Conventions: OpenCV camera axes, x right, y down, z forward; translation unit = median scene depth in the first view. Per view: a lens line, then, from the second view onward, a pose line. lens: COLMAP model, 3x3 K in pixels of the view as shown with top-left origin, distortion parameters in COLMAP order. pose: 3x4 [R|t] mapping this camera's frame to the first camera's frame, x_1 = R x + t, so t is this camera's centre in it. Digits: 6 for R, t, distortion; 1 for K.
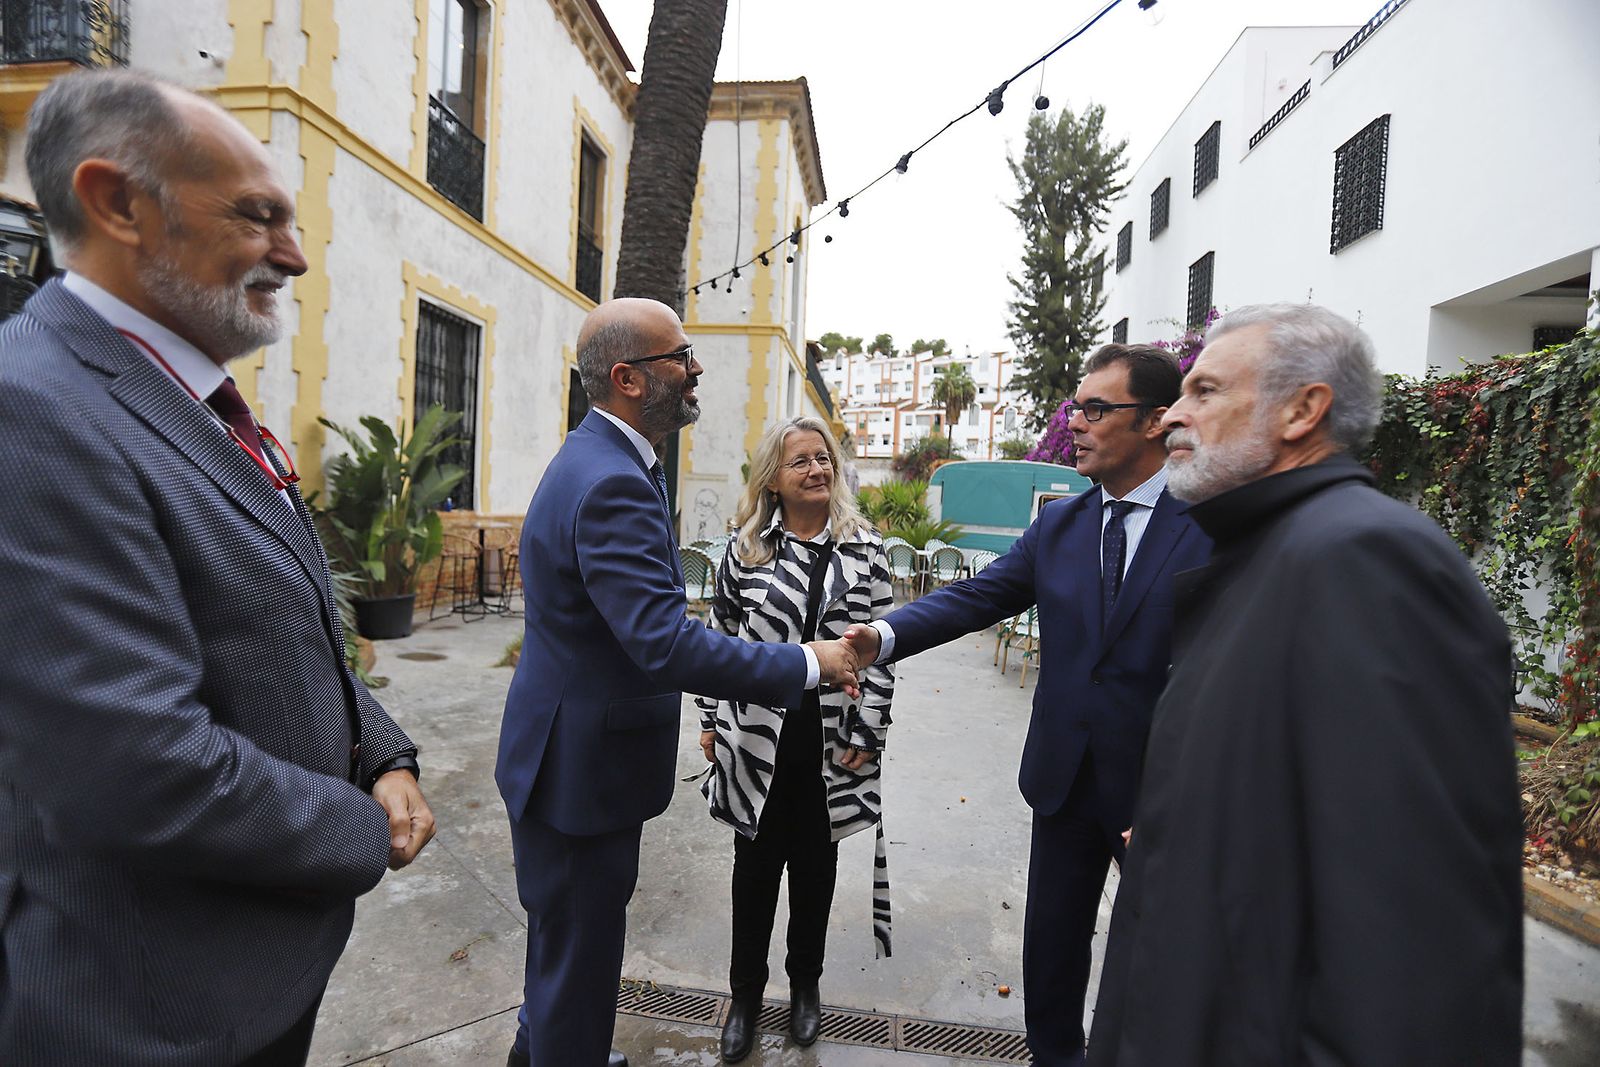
lens RADIAL K [[730.8, 0, 794.2], [0, 730.8, 540.1], [0, 0, 1]] dist [-0.076662, 0.030634]
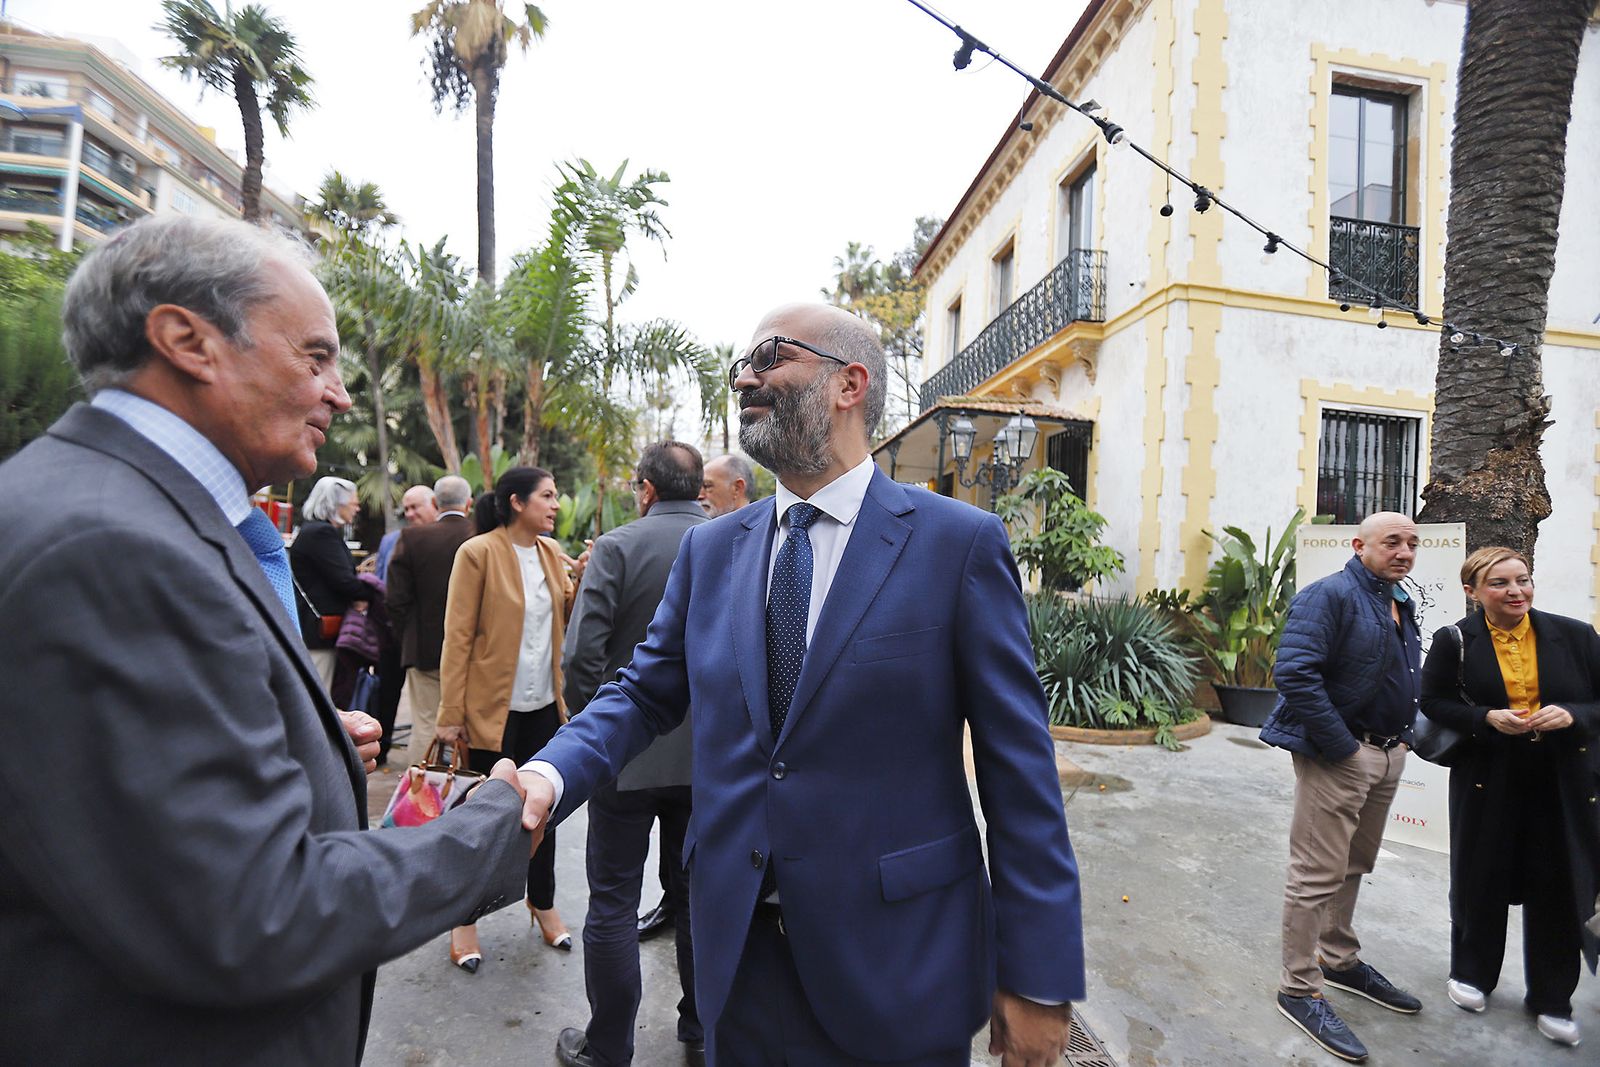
lens RADIAL K [[723.2, 0, 794.5], [0, 723.2, 536.7], [0, 0, 1]] dist [-0.070847, 0.026719]
pose [[0.211081, -0.062515, -0.975467, 0.168113], [-0.100971, 0.991220, -0.085374, 0.005805], [0.972240, 0.116515, 0.202915, 0.036534]]
